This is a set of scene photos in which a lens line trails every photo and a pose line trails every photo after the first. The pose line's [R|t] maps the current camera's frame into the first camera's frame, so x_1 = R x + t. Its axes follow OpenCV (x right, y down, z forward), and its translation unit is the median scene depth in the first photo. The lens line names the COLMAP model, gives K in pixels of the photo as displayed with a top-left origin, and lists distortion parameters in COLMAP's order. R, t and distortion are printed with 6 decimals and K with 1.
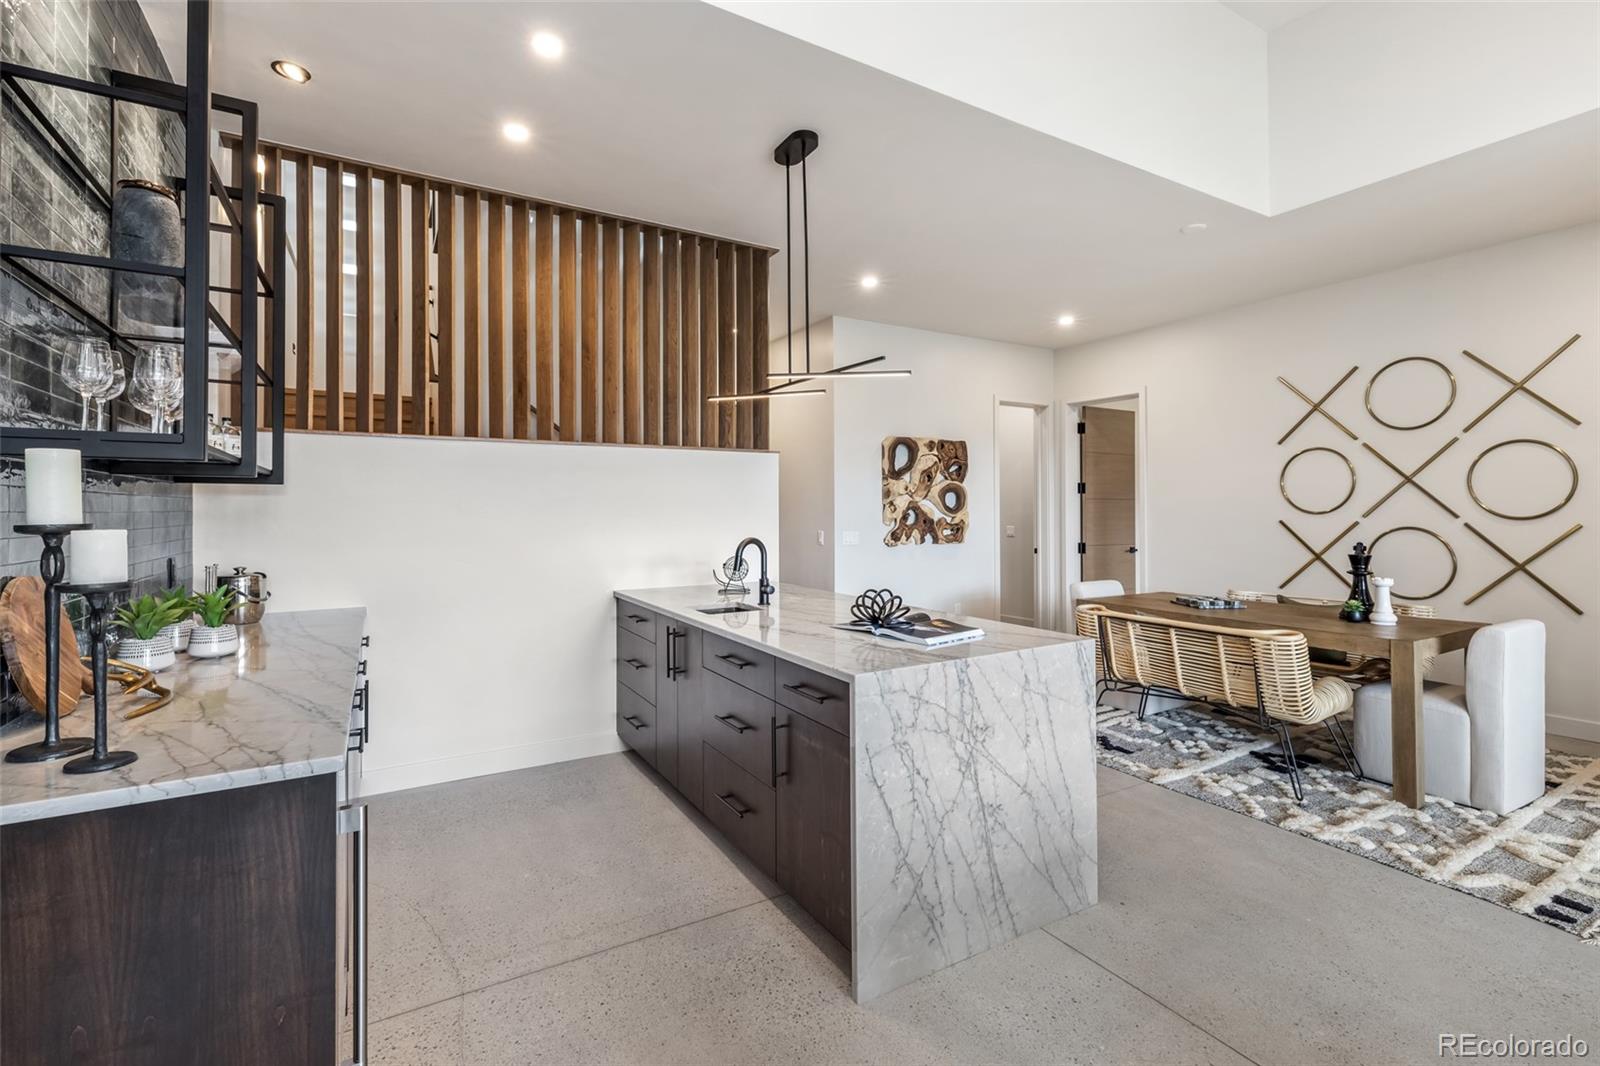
lens RADIAL K [[702.5, 0, 785.0], [0, 702.5, 513.5], [0, 0, 1]] dist [0.000218, 0.000496]
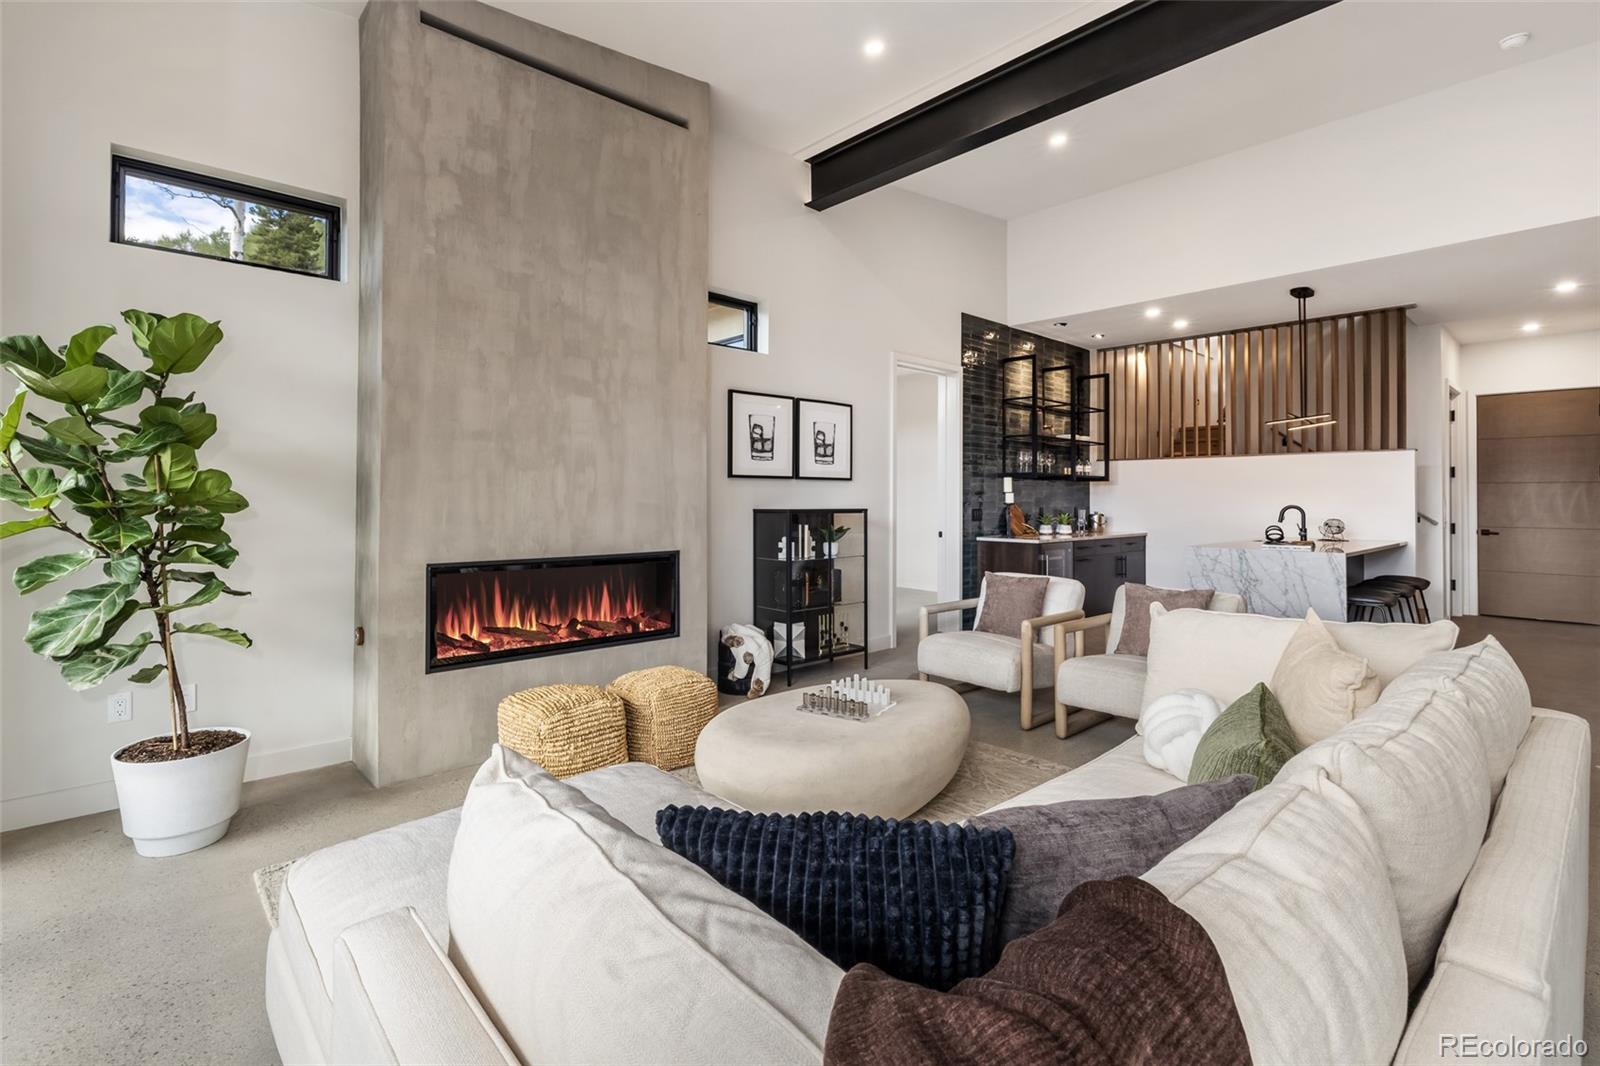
lens RADIAL K [[703.9, 0, 795.7], [0, 703.9, 487.4], [0, 0, 1]] dist [-0.000814, -0.000225]
pose [[0.232463, -0.009383, -0.972560, 1.484156], [-0.006500, 0.999916, -0.011201, 0.015309], [0.972584, 0.008925, 0.232383, -0.721169]]
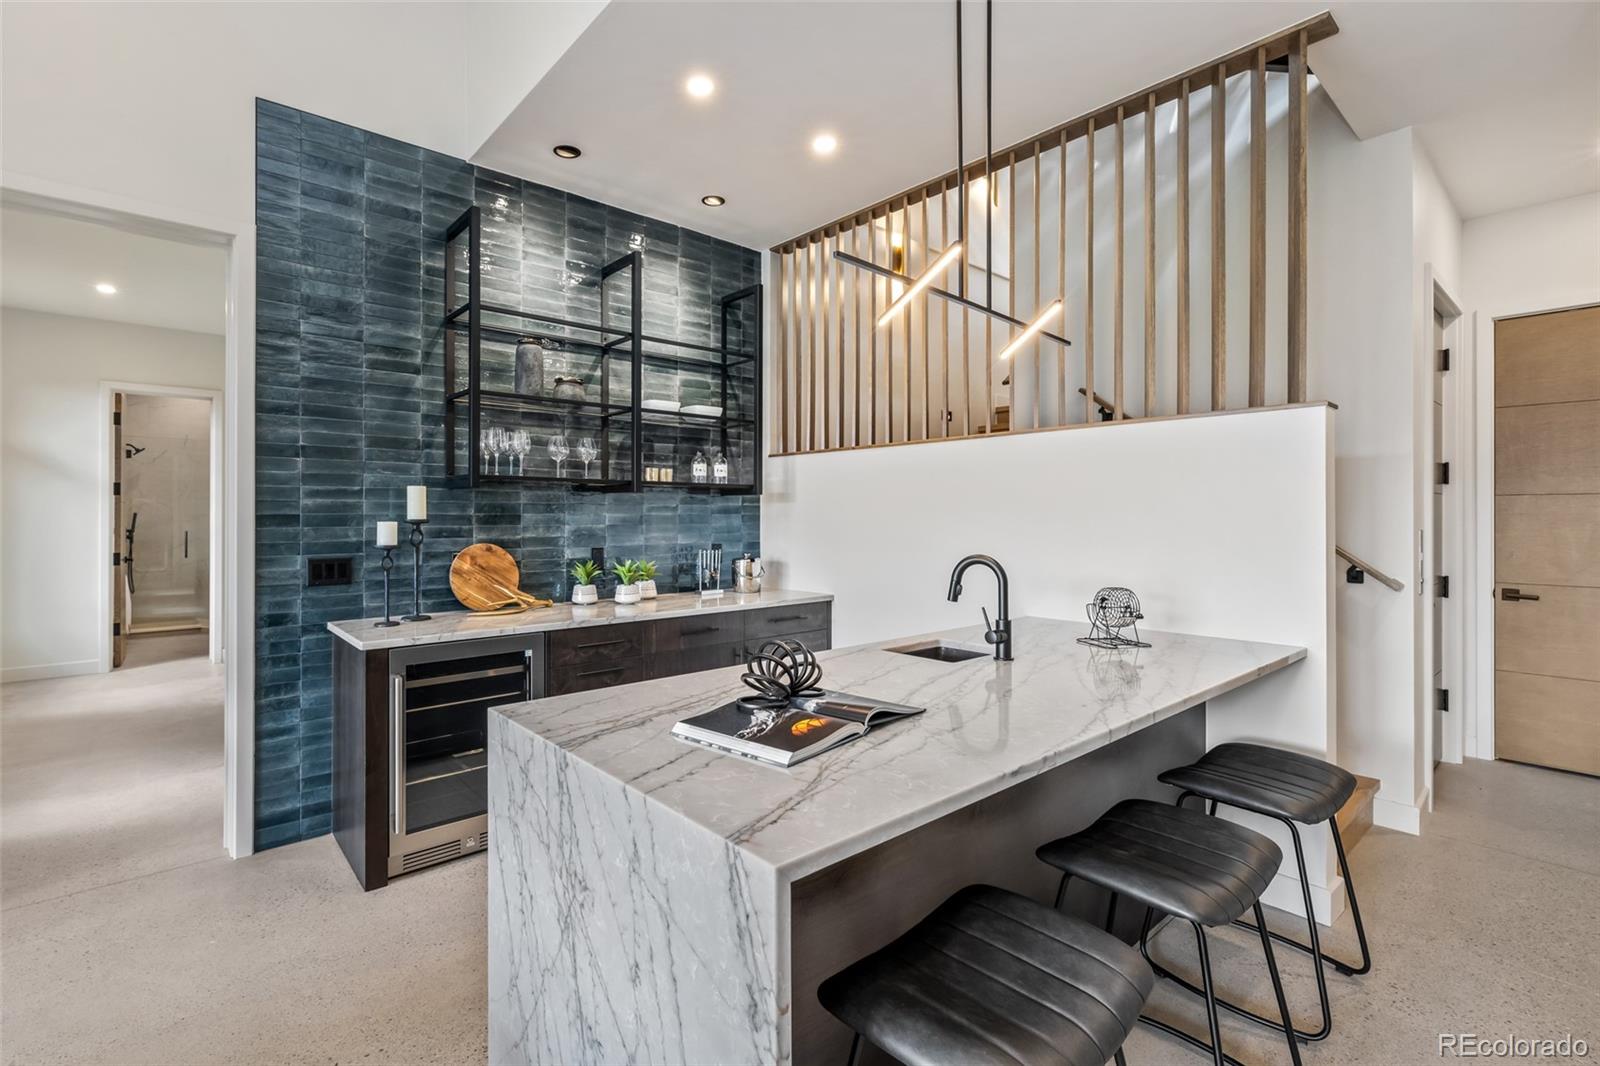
lens RADIAL K [[702.5, 0, 785.0], [0, 702.5, 513.5], [0, 0, 1]] dist [0.000218, 0.000496]
pose [[0.215331, -0.000244, -0.976541, 0.588942], [-0.001538, 0.999999, -0.000589, -0.006681], [0.976540, 0.001629, 0.215330, 0.679295]]
